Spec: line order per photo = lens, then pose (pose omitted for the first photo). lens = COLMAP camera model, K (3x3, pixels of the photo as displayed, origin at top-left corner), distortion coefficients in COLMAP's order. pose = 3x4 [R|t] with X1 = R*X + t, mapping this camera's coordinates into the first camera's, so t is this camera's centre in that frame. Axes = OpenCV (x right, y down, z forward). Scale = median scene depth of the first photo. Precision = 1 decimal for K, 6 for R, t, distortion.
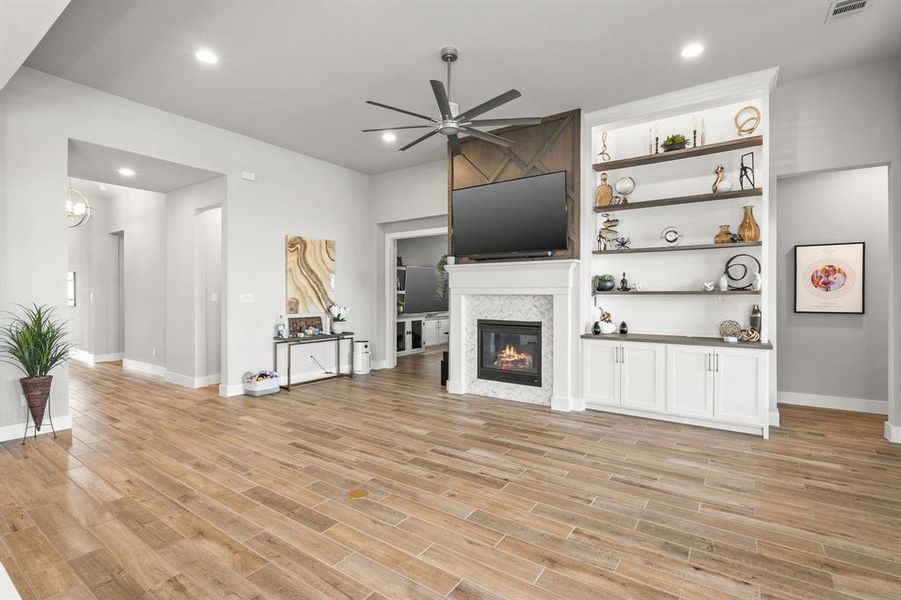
lens RADIAL K [[416.1, 0, 459.2], [0, 416.1, 296.6], [0, 0, 1]] dist [-0.004713, -0.000581]
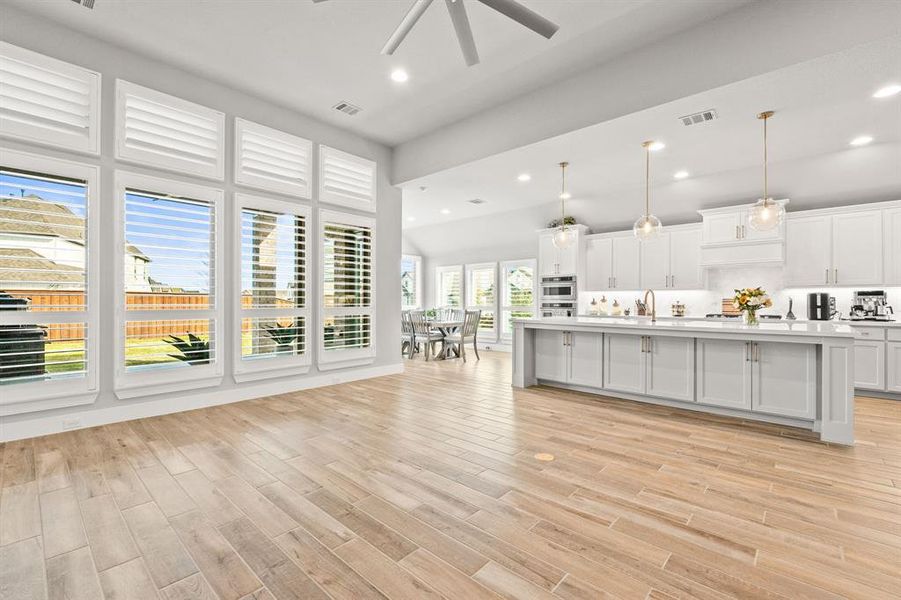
lens RADIAL K [[396.0, 0, 446.6], [0, 396.0, 295.8], [0, 0, 1]] dist [-0.002661, -0.001114]
pose [[-0.987097, -0.001328, 0.160116, -0.099104], [-0.002458, 0.999973, -0.006857, 0.039695], [-0.160103, -0.007162, -0.987074, 1.312707]]
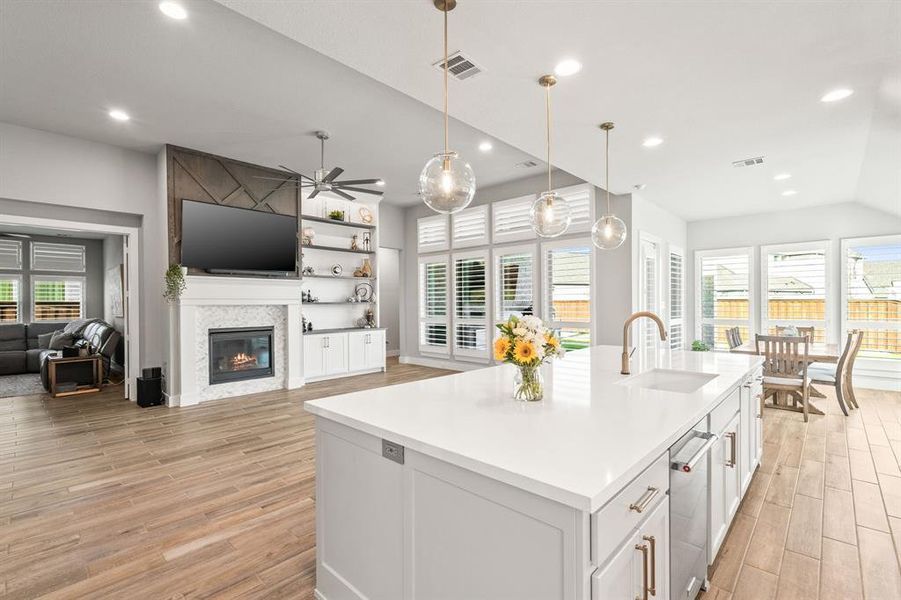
lens RADIAL K [[396.0, 0, 453.3], [0, 396.0, 302.5], [0, 0, 1]] dist [-0.002661, -0.001114]
pose [[0.162041, -0.002585, 0.986781, -1.088417], [0.012513, 0.999922, 0.000564, -0.006621], [-0.986705, 0.012256, 0.162061, 0.291467]]
